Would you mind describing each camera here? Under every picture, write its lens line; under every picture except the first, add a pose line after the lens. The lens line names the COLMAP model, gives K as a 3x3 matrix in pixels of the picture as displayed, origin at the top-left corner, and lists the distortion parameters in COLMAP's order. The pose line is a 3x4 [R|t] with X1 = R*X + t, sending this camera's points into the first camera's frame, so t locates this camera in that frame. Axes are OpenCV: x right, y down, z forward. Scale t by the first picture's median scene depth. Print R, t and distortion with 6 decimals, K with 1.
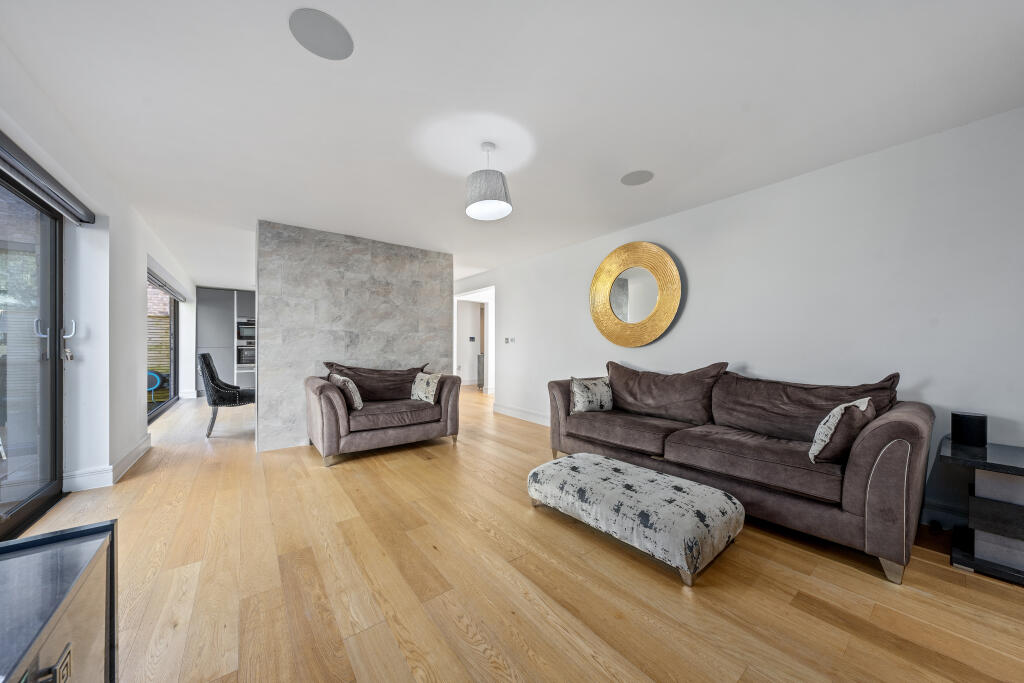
lens RADIAL K [[348.3, 0, 509.0], [0, 348.3, 349.4], [0, 0, 1]] dist [-0.002879, -0.000852]
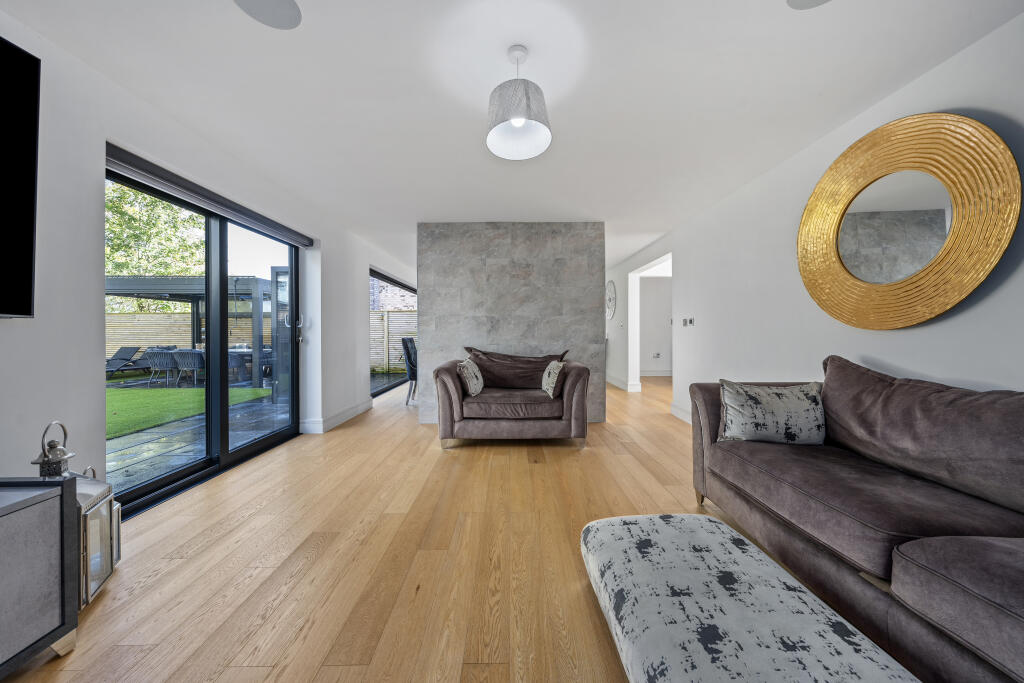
lens RADIAL K [[348.3, 0, 509.1], [0, 348.3, 333.4], [0, 0, 1]] dist [-0.002879, -0.000852]
pose [[0.799446, -0.003369, -0.600728, 0.225795], [0.002013, 0.999994, -0.002929, -0.000482], [0.600734, 0.001132, 0.799448, 0.264159]]
